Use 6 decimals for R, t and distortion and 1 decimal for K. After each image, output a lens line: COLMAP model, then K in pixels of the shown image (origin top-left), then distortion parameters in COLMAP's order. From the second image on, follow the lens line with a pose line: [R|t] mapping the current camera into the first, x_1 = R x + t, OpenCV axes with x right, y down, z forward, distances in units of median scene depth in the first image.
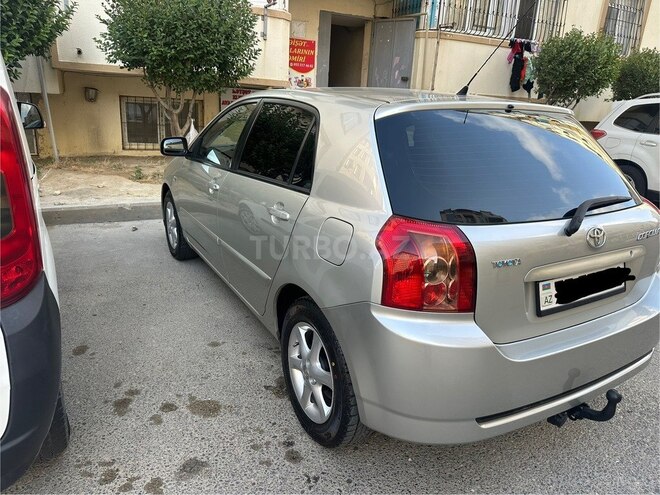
lens RADIAL K [[473.3, 0, 326.4], [0, 473.3, 246.9], [0, 0, 1]] dist [0.018489, -0.013019]
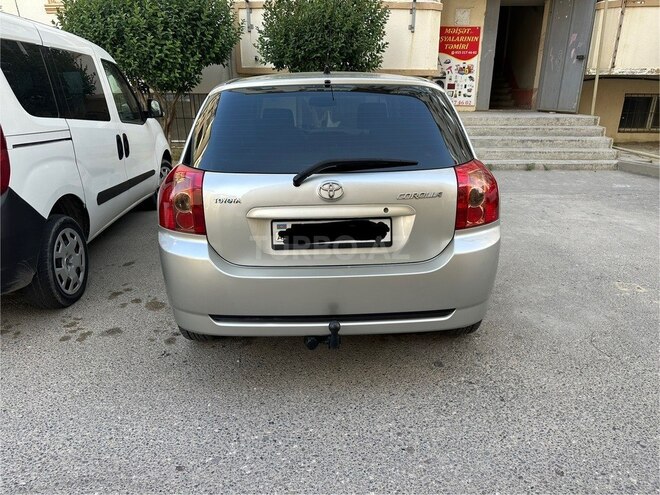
lens RADIAL K [[473.3, 0, 333.1], [0, 473.3, 244.4], [0, 0, 1]] dist [0.018489, -0.013019]
pose [[0.881242, 0.099848, -0.461998, 0.331891], [-0.096313, 0.994859, 0.031300, 0.022120], [0.462748, 0.016914, 0.886328, -0.010907]]
